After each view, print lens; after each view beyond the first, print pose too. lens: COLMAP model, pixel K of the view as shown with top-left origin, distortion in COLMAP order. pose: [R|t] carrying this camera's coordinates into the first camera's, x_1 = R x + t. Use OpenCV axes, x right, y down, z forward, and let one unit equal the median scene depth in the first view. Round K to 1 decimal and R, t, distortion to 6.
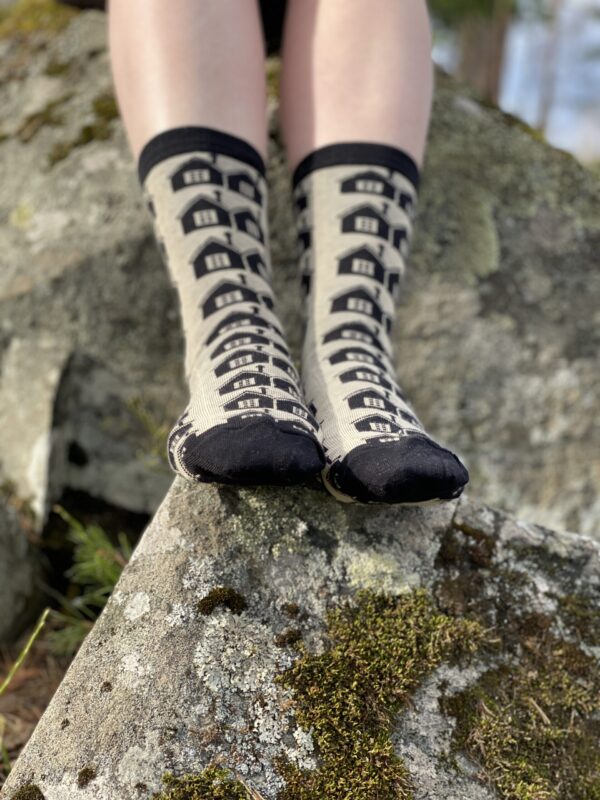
lens RADIAL K [[1197.7, 0, 302.9], [0, 1197.7, 403.2], [0, 0, 1]] dist [0.030948, 0.000000]
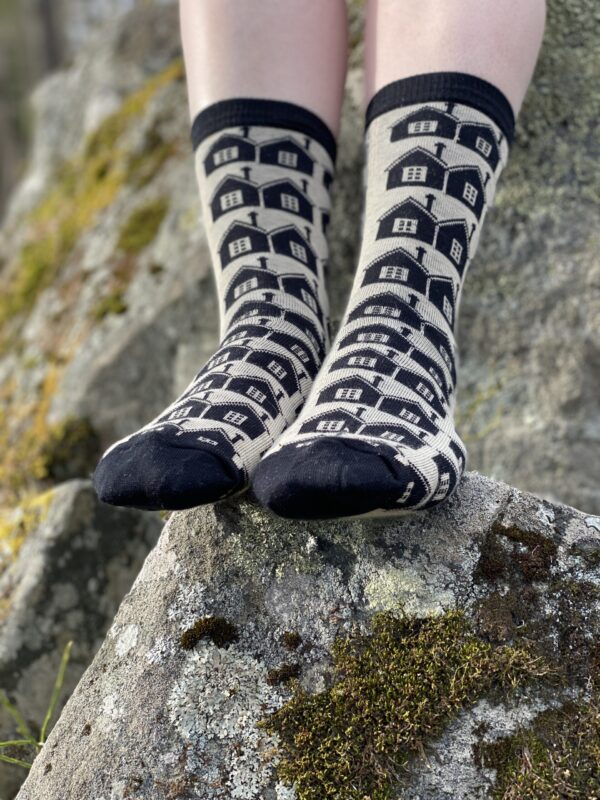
lens RADIAL K [[1197.7, 0, 314.1], [0, 1197.7, 392.4], [0, 0, 1]] dist [0.030948, 0.000000]
pose [[0.896274, -0.100266, -0.432018, 0.389464], [0.110370, 0.993889, -0.001693, -0.002465], [0.429548, -0.046164, 0.901863, 0.228883]]
